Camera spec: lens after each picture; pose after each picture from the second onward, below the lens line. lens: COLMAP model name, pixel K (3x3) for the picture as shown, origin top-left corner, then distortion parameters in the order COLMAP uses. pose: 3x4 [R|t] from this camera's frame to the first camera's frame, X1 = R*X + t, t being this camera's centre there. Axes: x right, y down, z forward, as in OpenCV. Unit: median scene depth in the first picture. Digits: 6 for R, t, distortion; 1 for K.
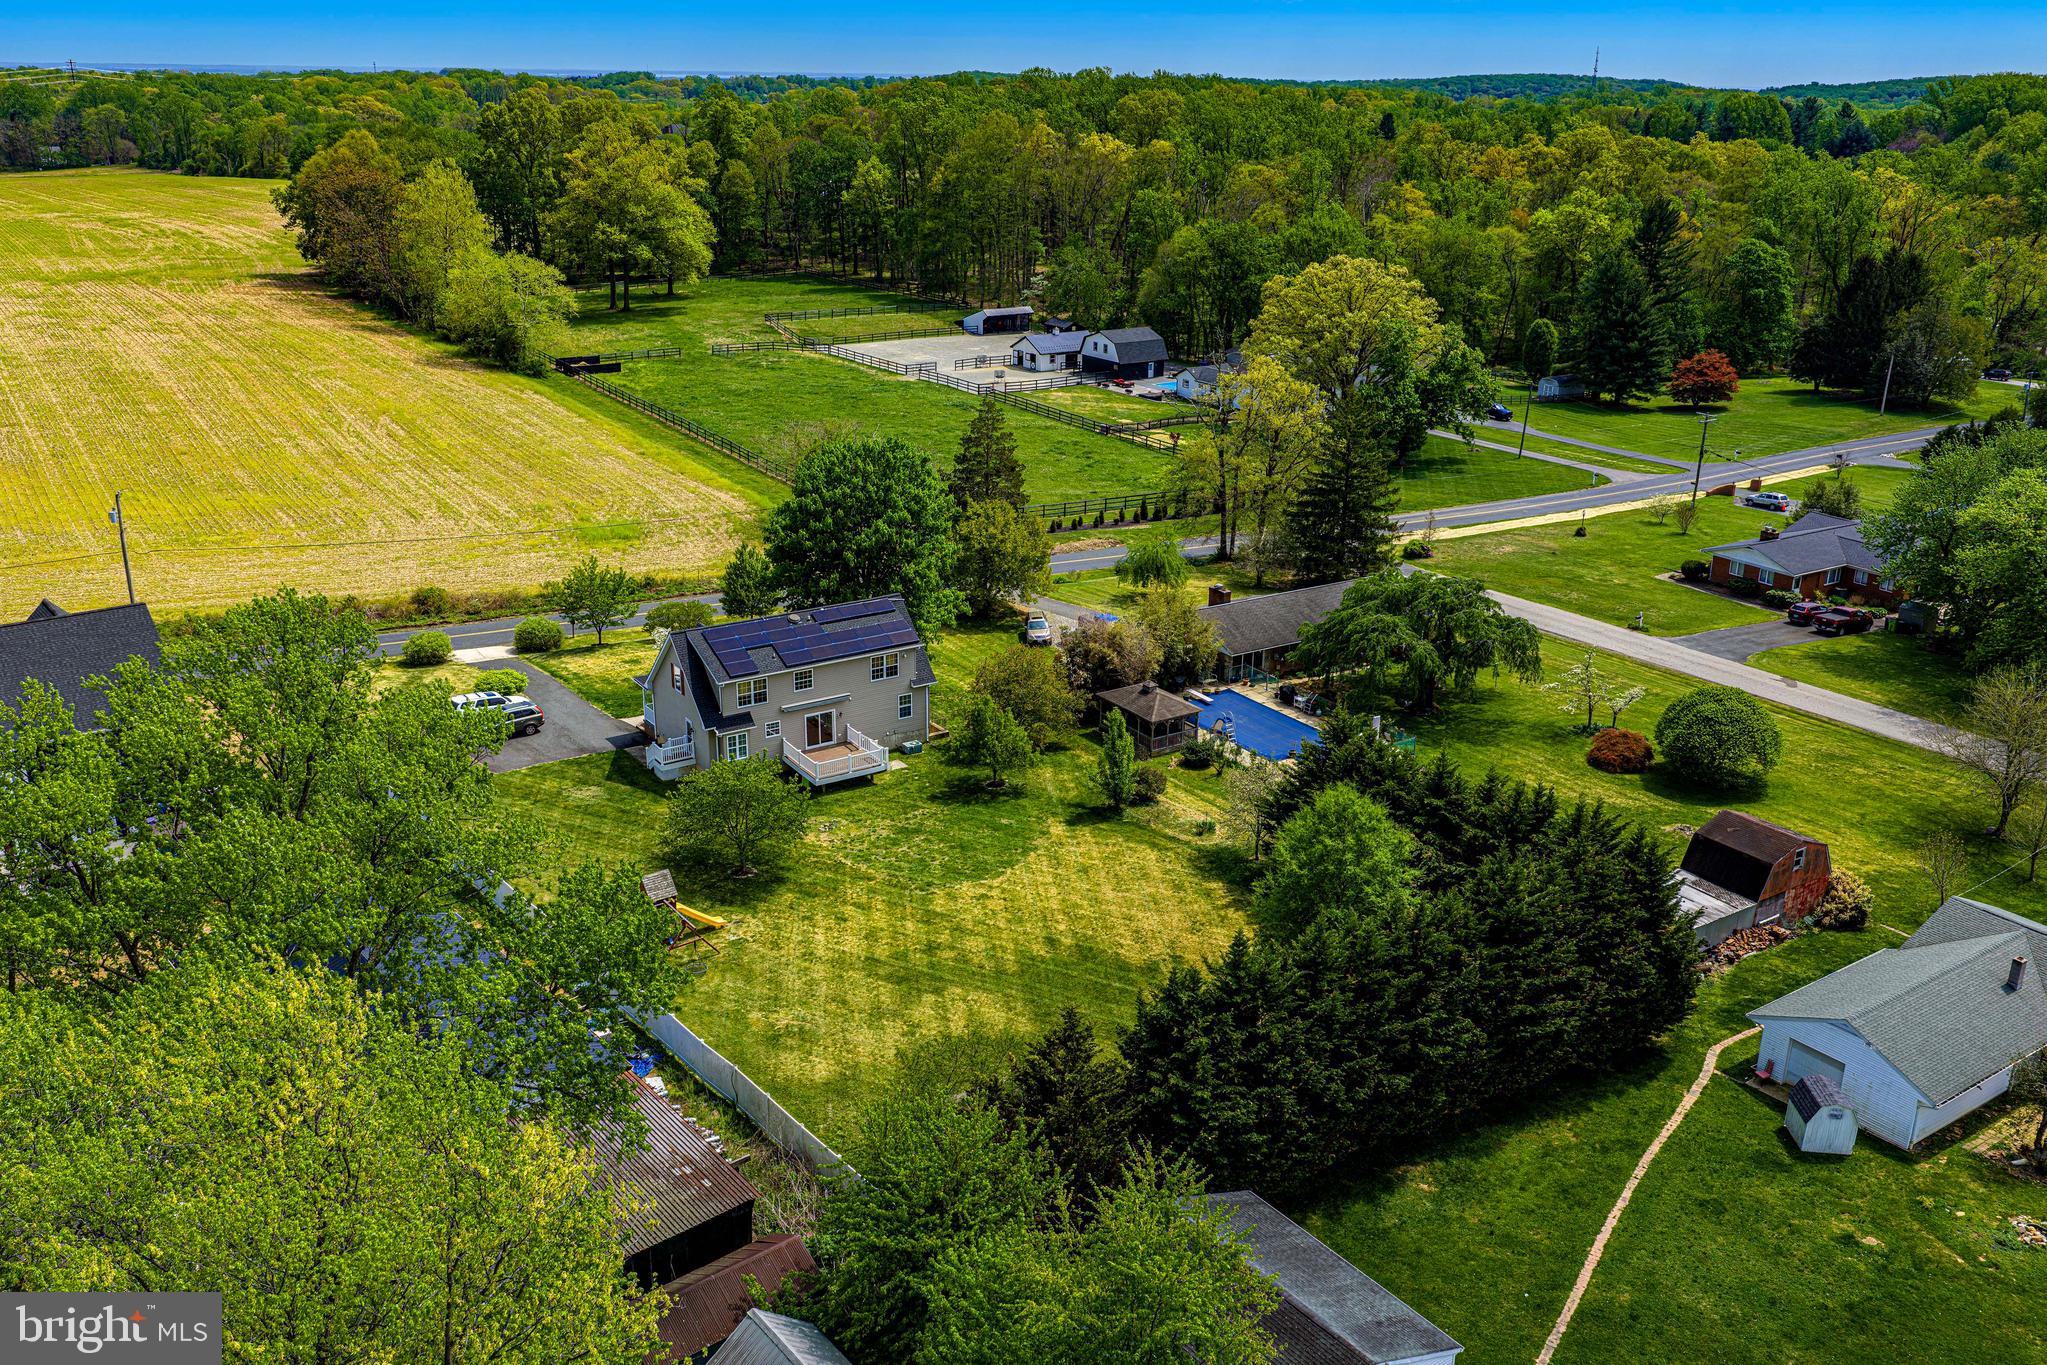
lens RADIAL K [[1729.6, 0, 1023.5], [0, 1729.6, 682.5], [0, 0, 1]] dist [0.024008, -0.041715]
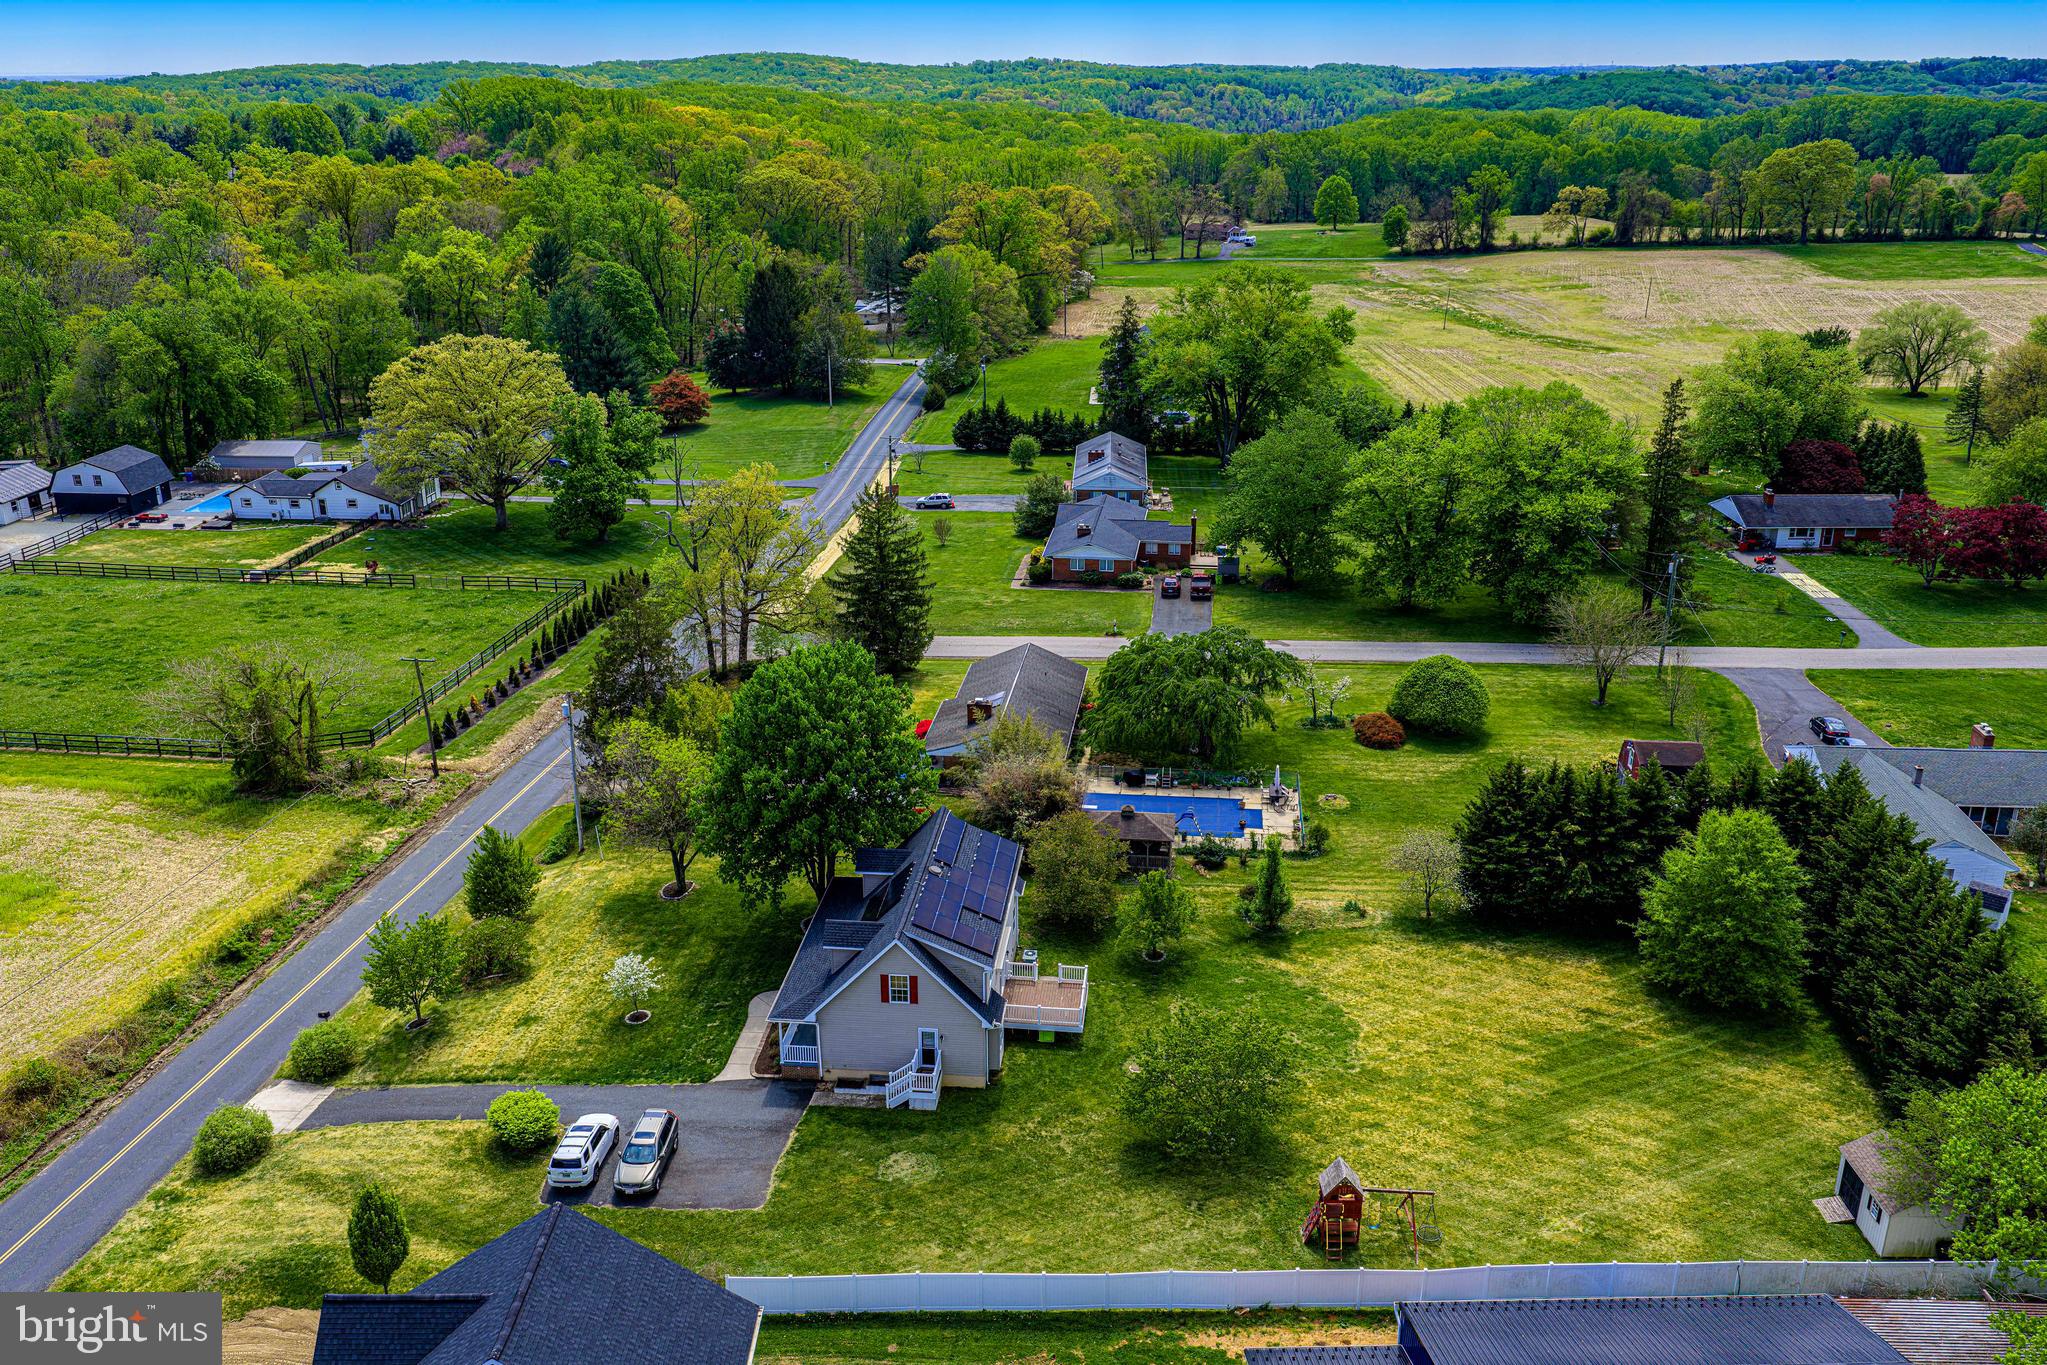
lens RADIAL K [[1712.3, 0, 1023.5], [0, 1712.3, 682.5], [0, 0, 1]] dist [0.001497, -0.006054]
pose [[0.624980, -0.279272, 0.728977, -0.553092], [0.268773, 0.953705, 0.134937, -0.181250], [-0.732913, 0.111596, 0.671107, 0.307053]]
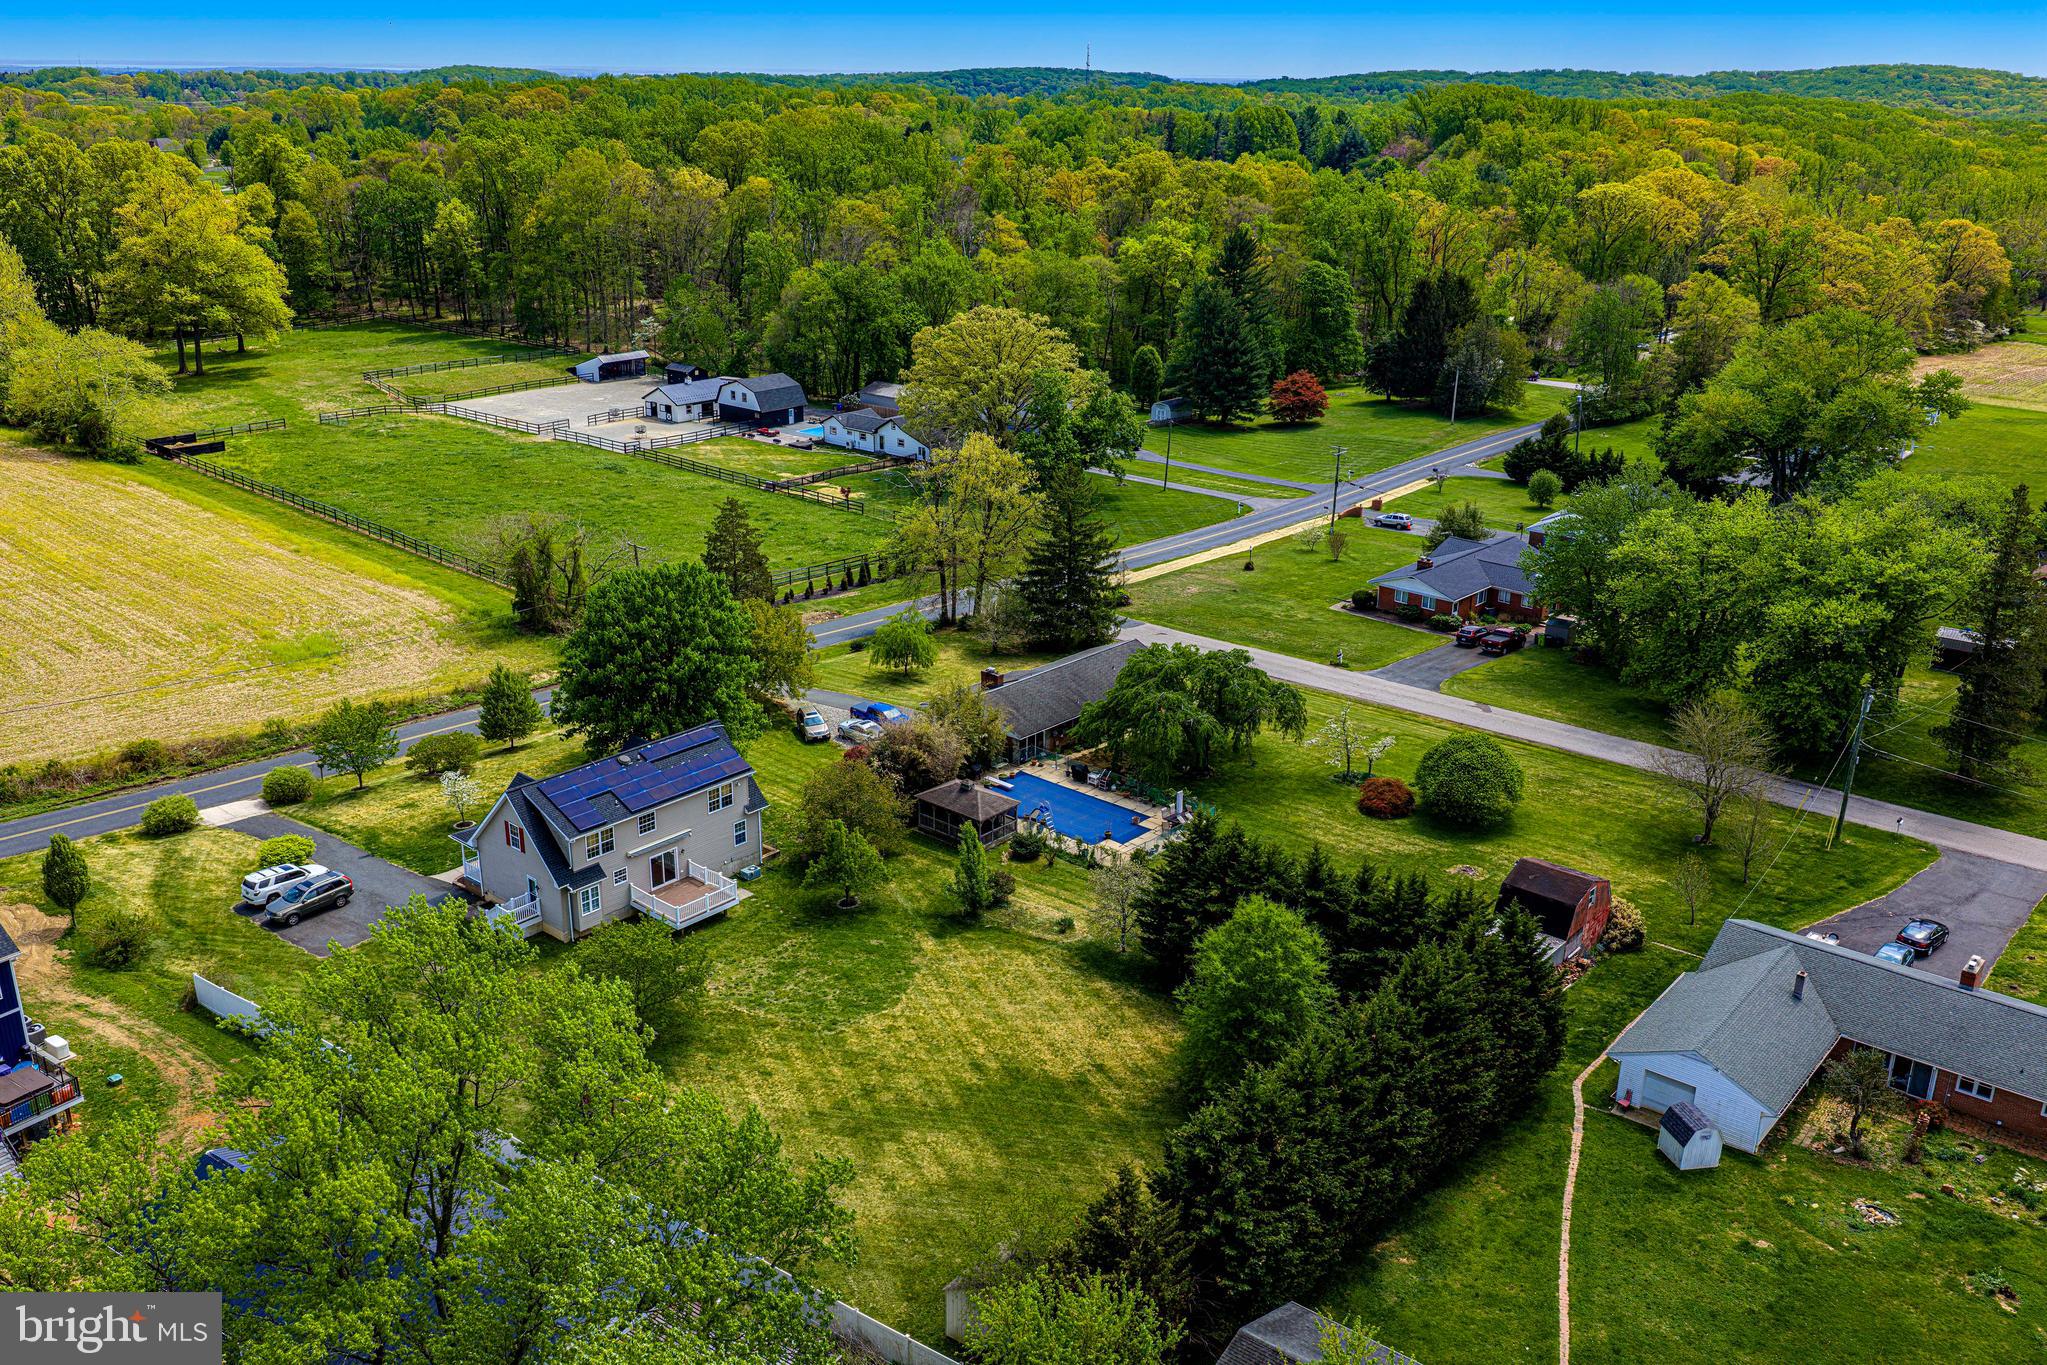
lens RADIAL K [[1729.6, 0, 1023.5], [0, 1729.6, 682.5], [0, 0, 1]] dist [0.024008, -0.041715]
pose [[0.962806, -0.093236, 0.253597, -0.126879], [0.091629, 0.995627, 0.018170, -0.062093], [-0.254182, 0.005743, 0.967139, -0.013263]]
